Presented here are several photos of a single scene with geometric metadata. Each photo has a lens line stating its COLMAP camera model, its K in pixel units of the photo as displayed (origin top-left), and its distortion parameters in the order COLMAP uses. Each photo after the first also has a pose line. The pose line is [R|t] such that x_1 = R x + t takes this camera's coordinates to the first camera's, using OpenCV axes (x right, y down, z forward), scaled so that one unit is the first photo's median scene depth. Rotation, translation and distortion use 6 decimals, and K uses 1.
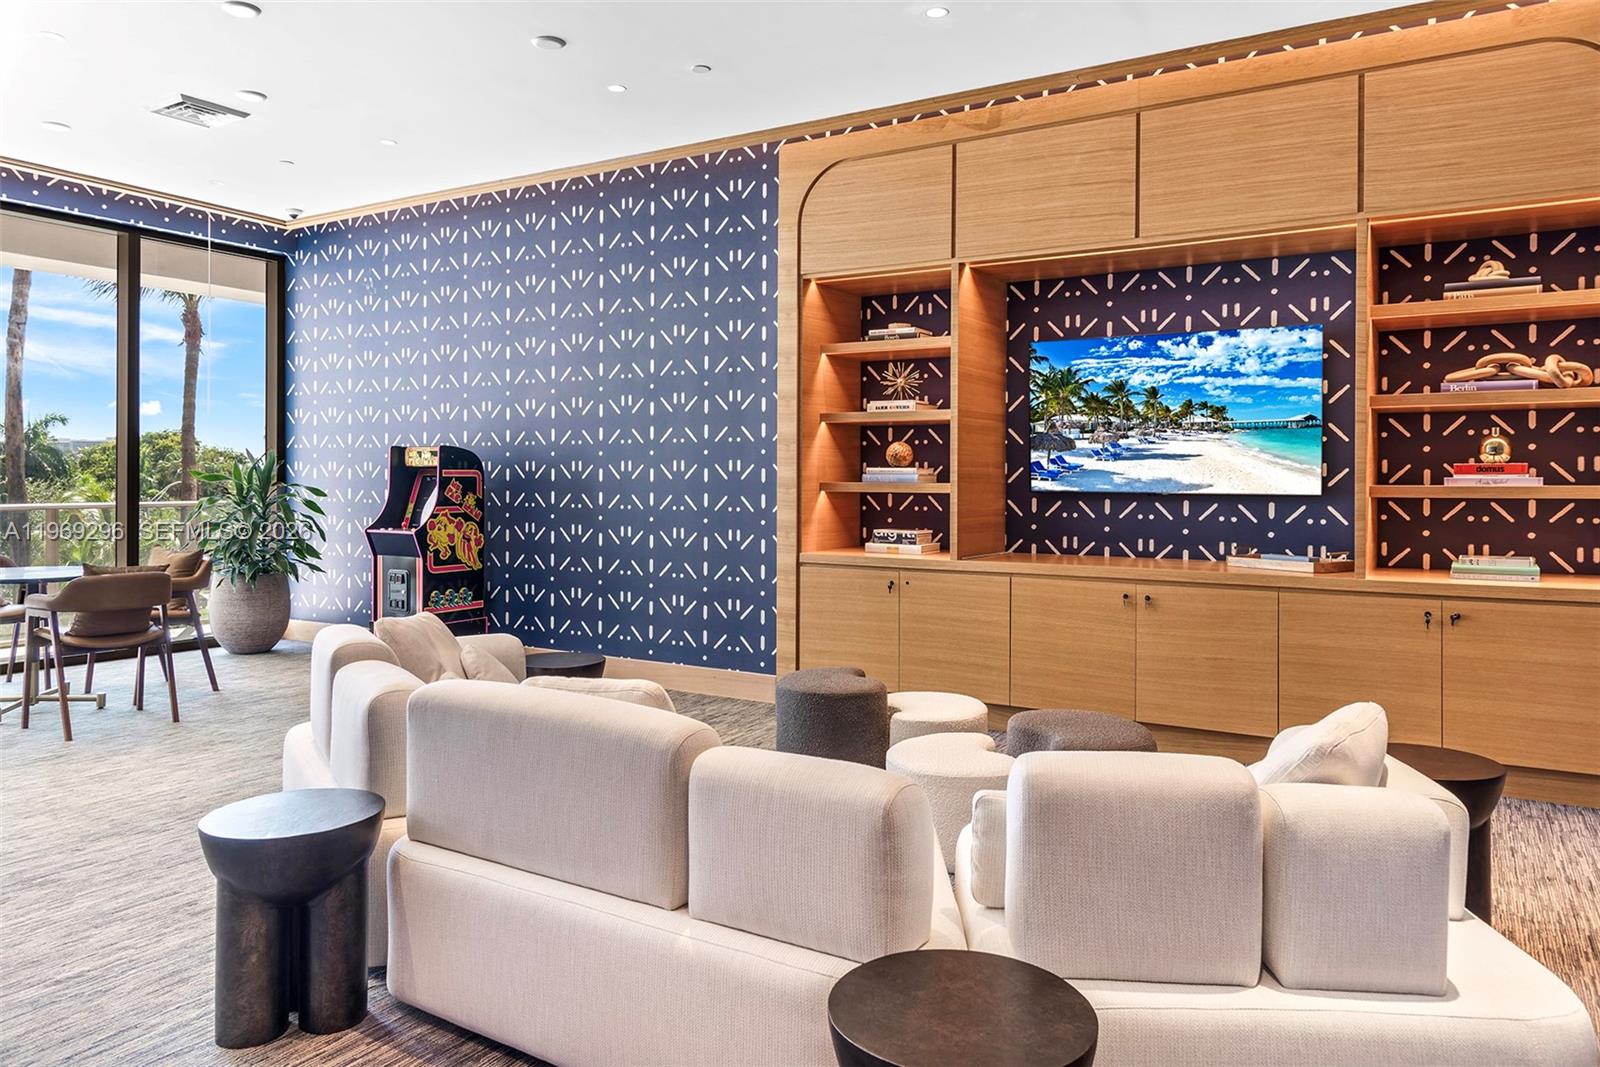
lens RADIAL K [[1082.2, 0, 800.3], [0, 1082.2, 520.7], [0, 0, 1]] dist [0.004801, -0.001390]
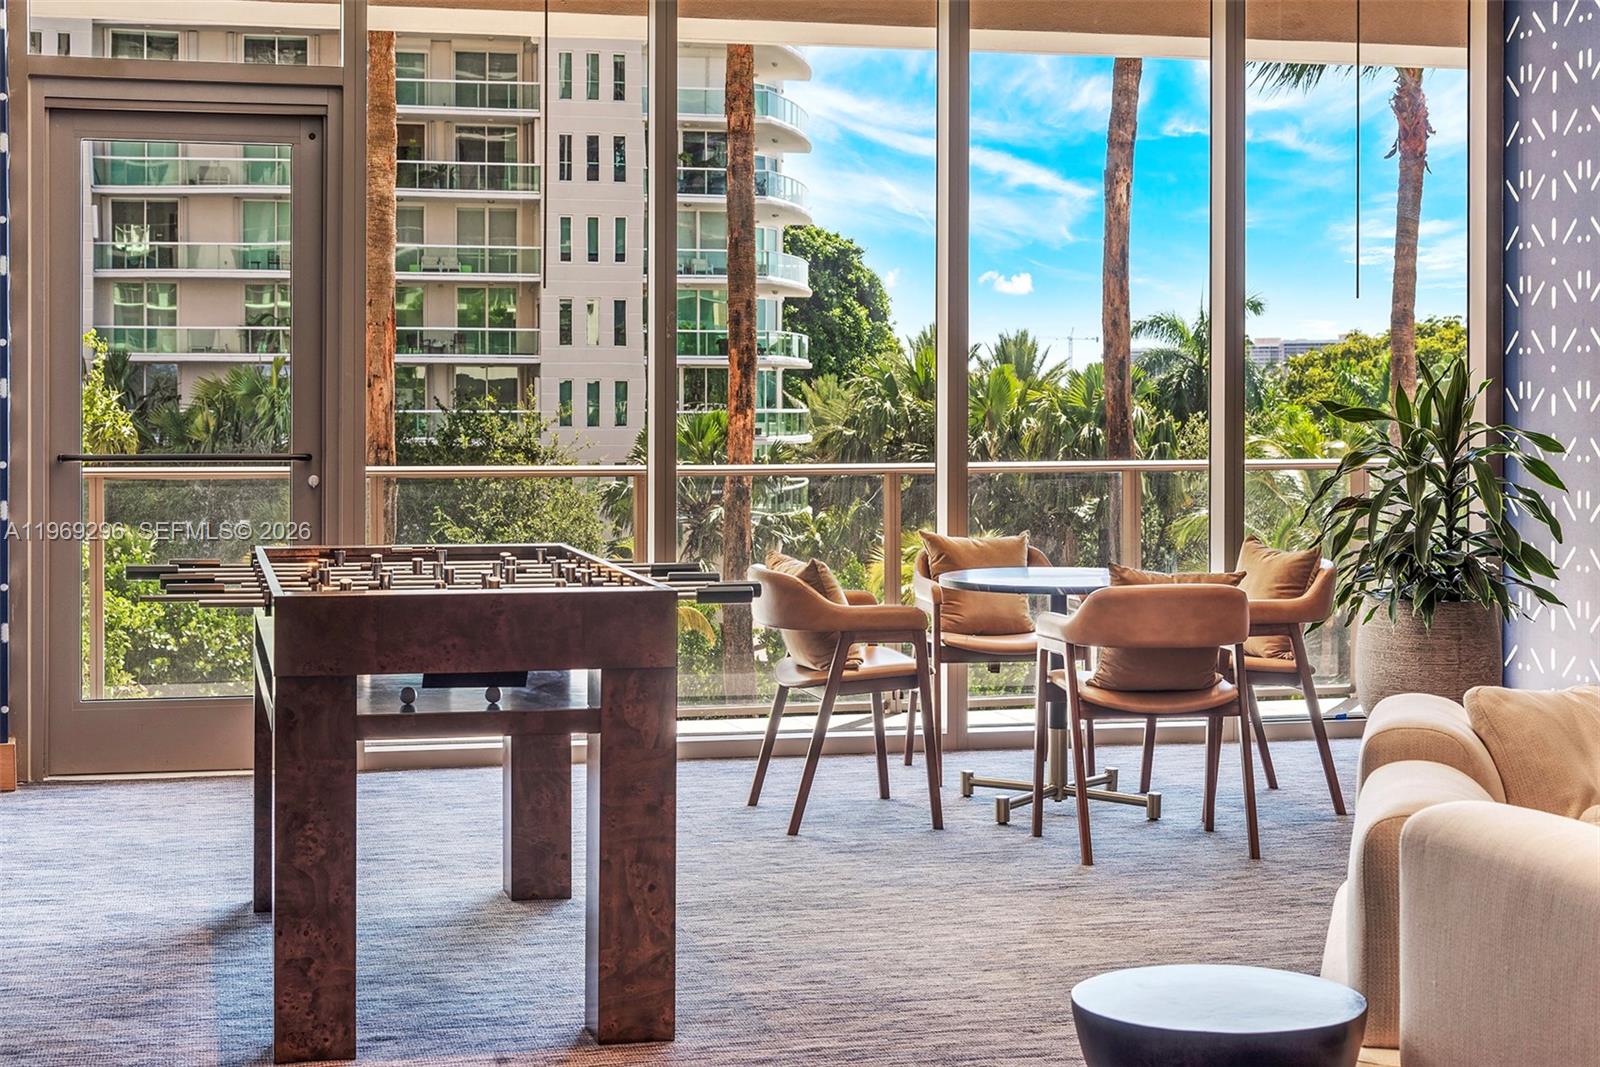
lens RADIAL K [[2418.1, 0, 799.6], [0, 2418.1, 532.2], [0, 0, 1]] dist [-0.014911, 0.000000]
pose [[0.704630, 0.029840, -0.708948, 0.101376], [-0.021827, 0.999554, 0.020377, -0.000461], [0.709240, 0.001116, 0.704967, -0.024963]]
